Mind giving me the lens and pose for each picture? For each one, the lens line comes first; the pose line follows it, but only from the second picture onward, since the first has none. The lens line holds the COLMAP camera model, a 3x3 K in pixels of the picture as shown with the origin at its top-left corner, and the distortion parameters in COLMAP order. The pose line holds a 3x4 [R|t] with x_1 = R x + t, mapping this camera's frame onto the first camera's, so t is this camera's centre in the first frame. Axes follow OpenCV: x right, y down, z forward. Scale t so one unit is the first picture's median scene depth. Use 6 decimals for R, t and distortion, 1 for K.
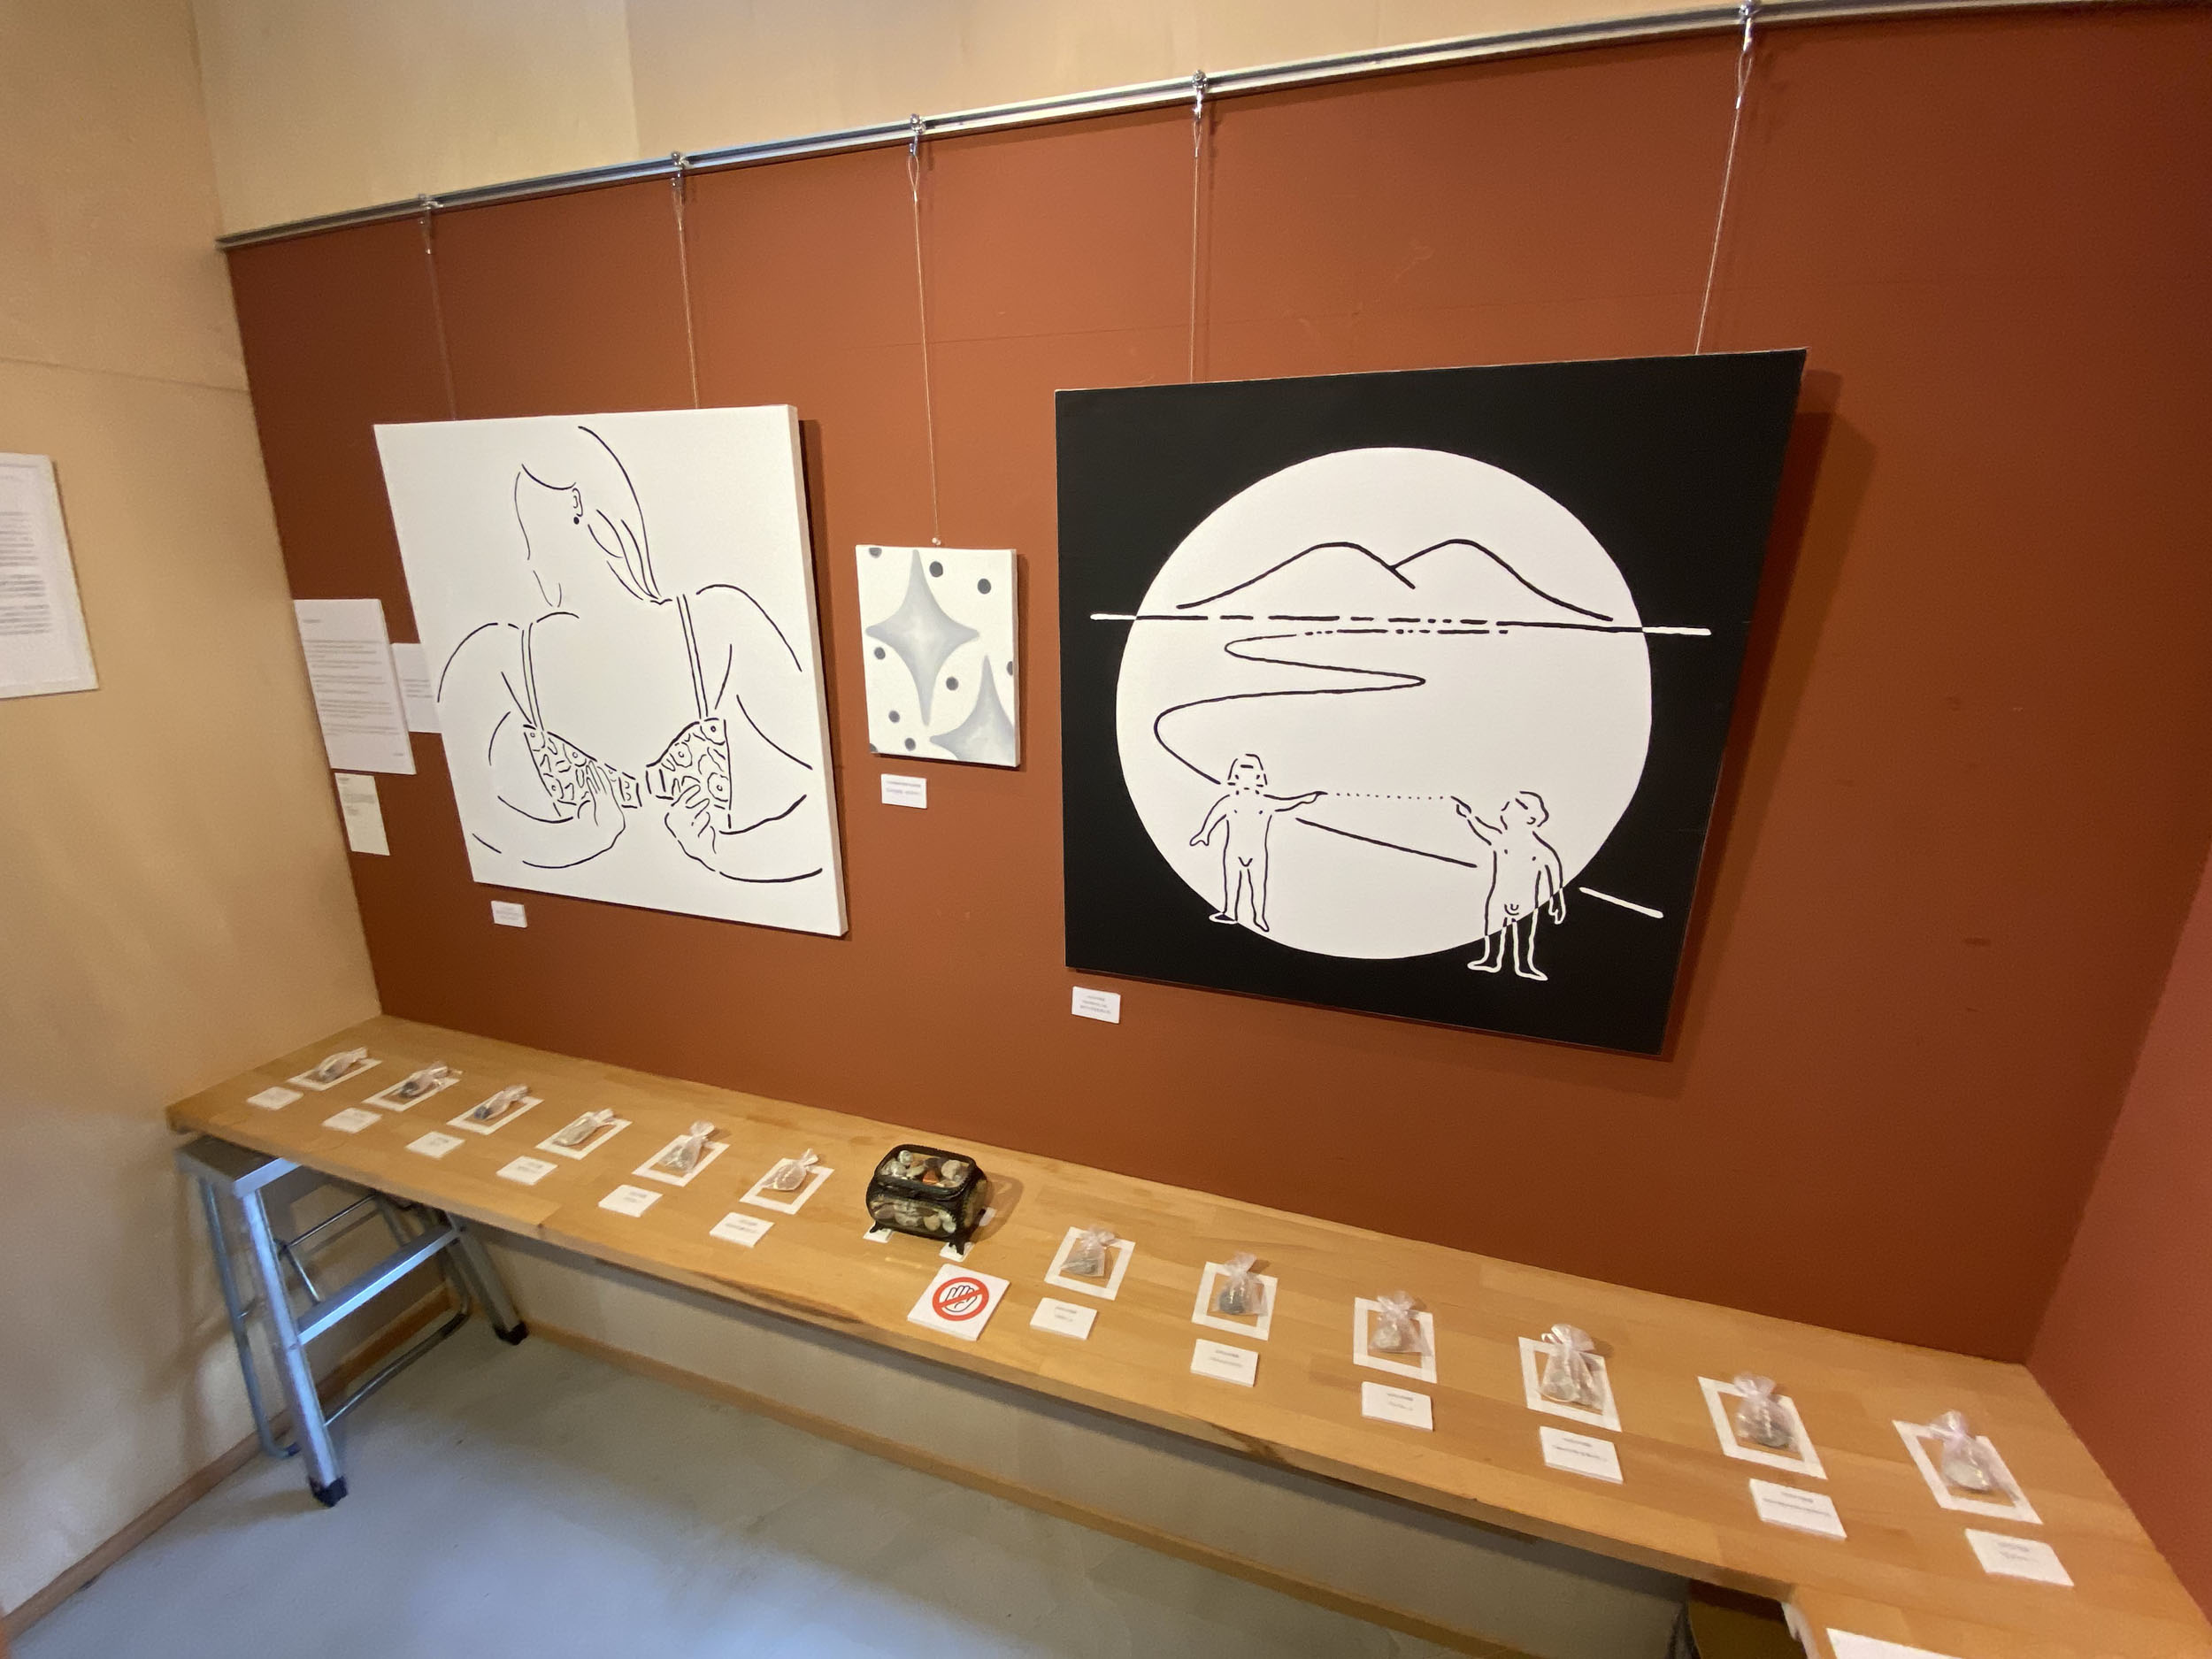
lens RADIAL K [[891.8, 0, 1106.0], [0, 891.8, 829.5], [0, 0, 1]] dist [0.039341, -0.027824]
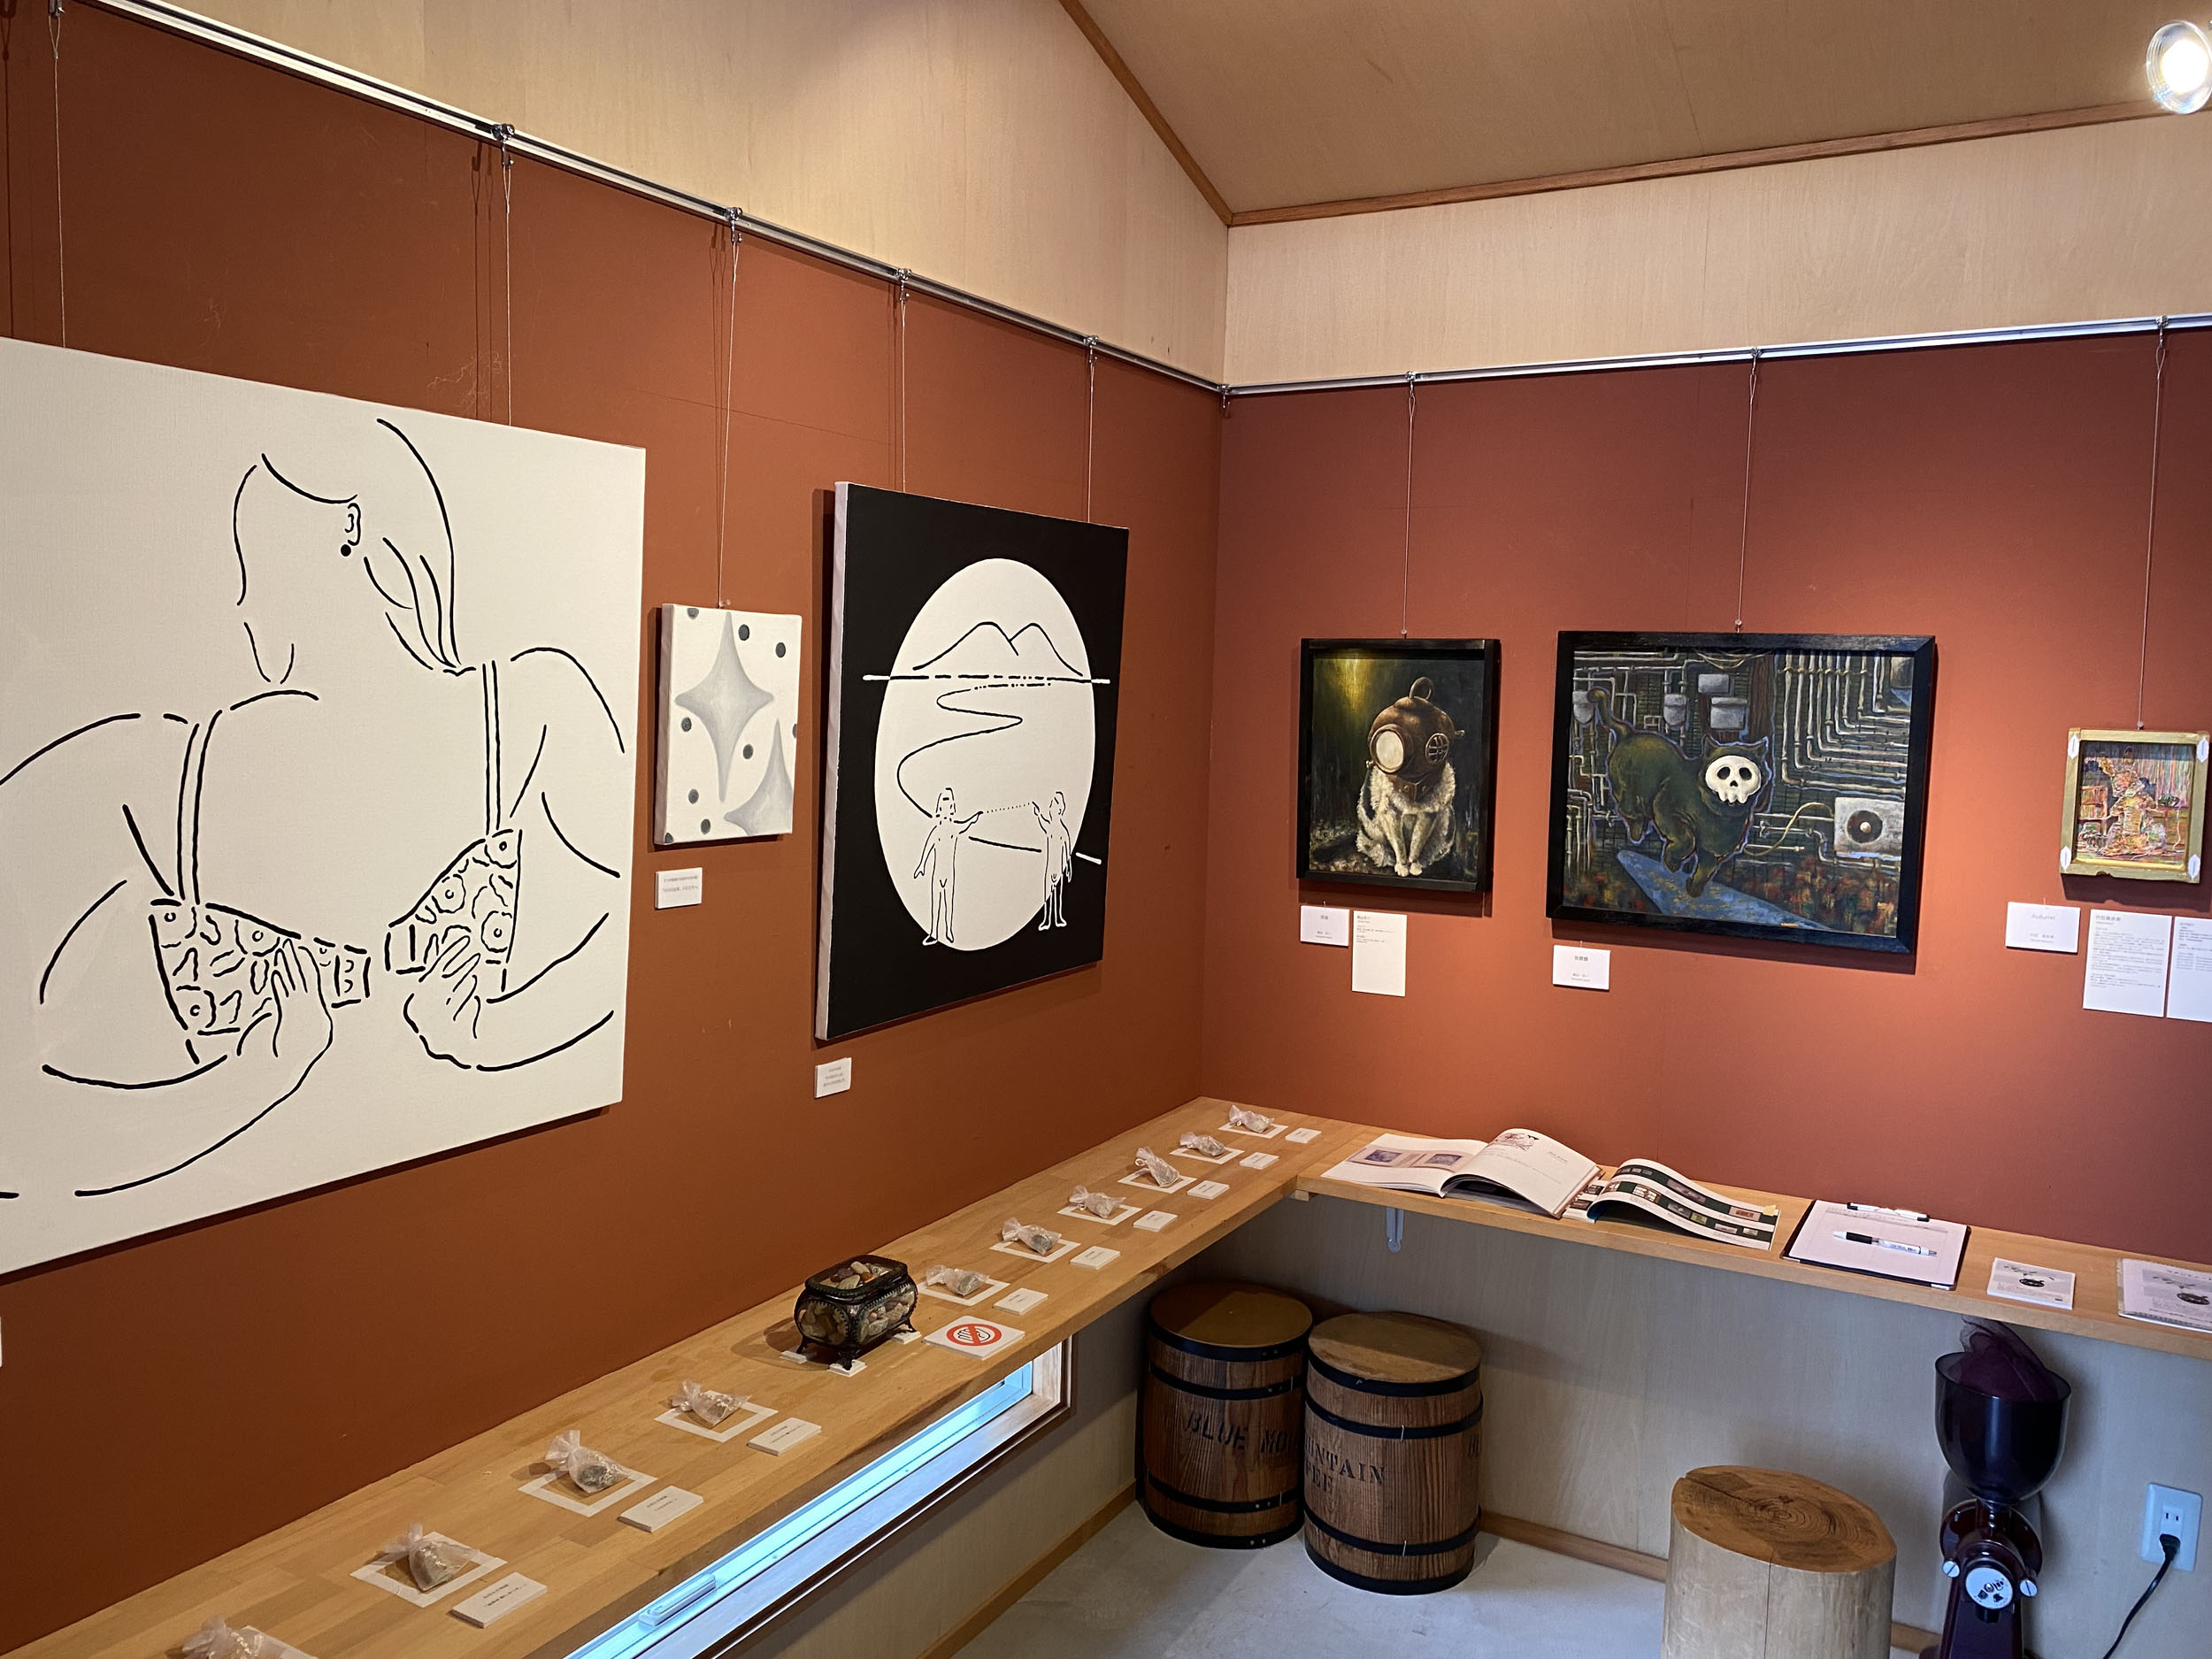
lens RADIAL K [[1663.0, 0, 1106.0], [0, 1663.0, 829.5], [0, 0, 1]] dist [0.001817, -0.038723]
pose [[0.201822, -0.101966, 0.974100, -1.668812], [0.243446, 0.968575, 0.050949, -0.078924], [-0.948685, 0.226858, 0.220303, 0.274197]]
